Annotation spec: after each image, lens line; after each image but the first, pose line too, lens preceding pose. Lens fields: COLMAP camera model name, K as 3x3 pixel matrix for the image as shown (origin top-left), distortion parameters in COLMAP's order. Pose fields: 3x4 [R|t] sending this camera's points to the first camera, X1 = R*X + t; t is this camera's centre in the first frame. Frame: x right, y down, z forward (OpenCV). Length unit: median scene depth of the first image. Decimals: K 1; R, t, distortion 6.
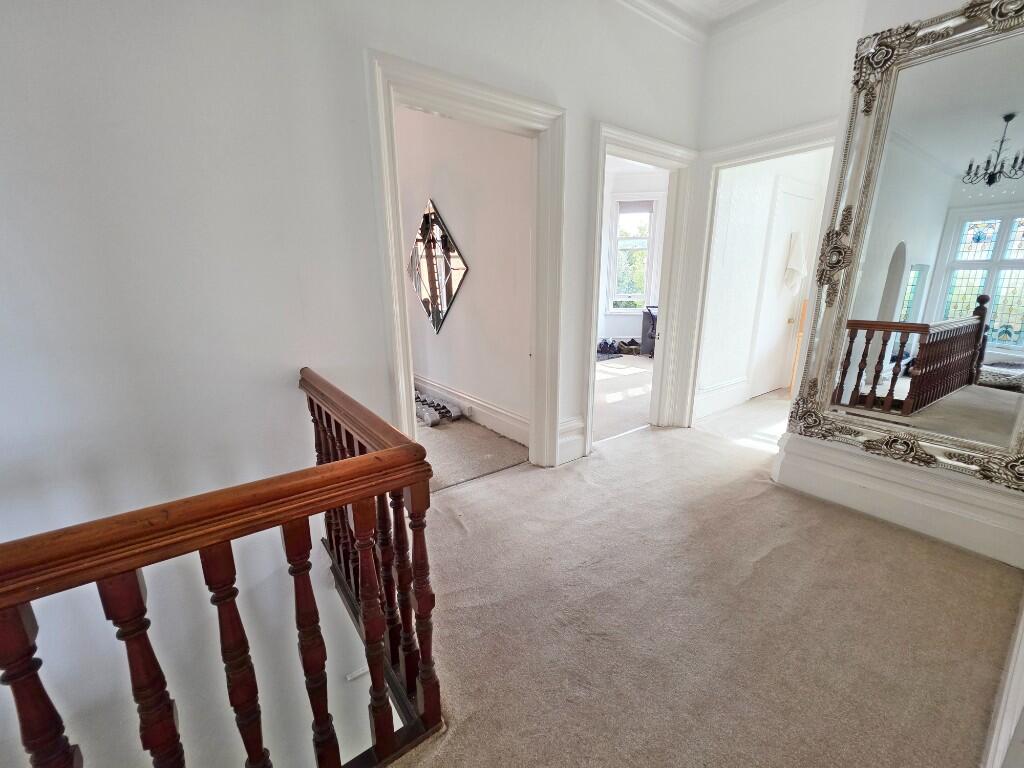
lens RADIAL K [[412.2, 0, 509.8], [0, 412.2, 385.5], [0, 0, 1]] dist [0.000373, -0.000012]
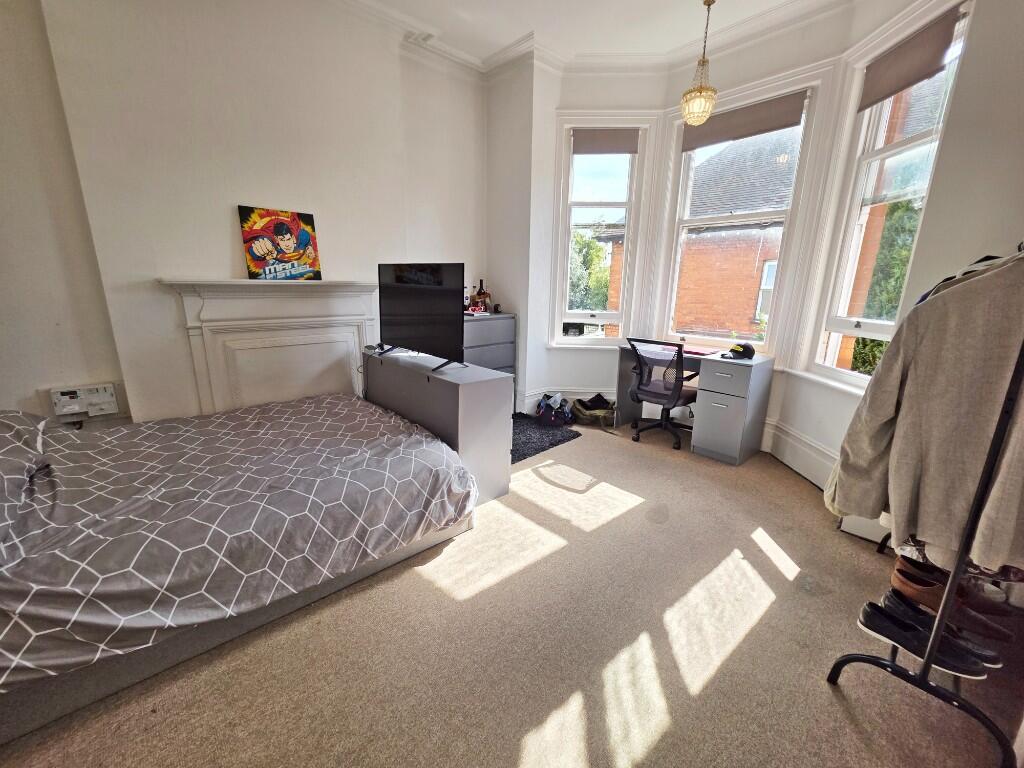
lens RADIAL K [[412.2, 0, 507.0], [0, 412.2, 382.8], [0, 0, 1]] dist [0.000373, -0.000012]
pose [[0.995463, -0.000220, 0.095144, 0.133288], [0.001410, 0.999922, -0.012434, -0.124538], [-0.095134, 0.012512, 0.995386, 0.494558]]
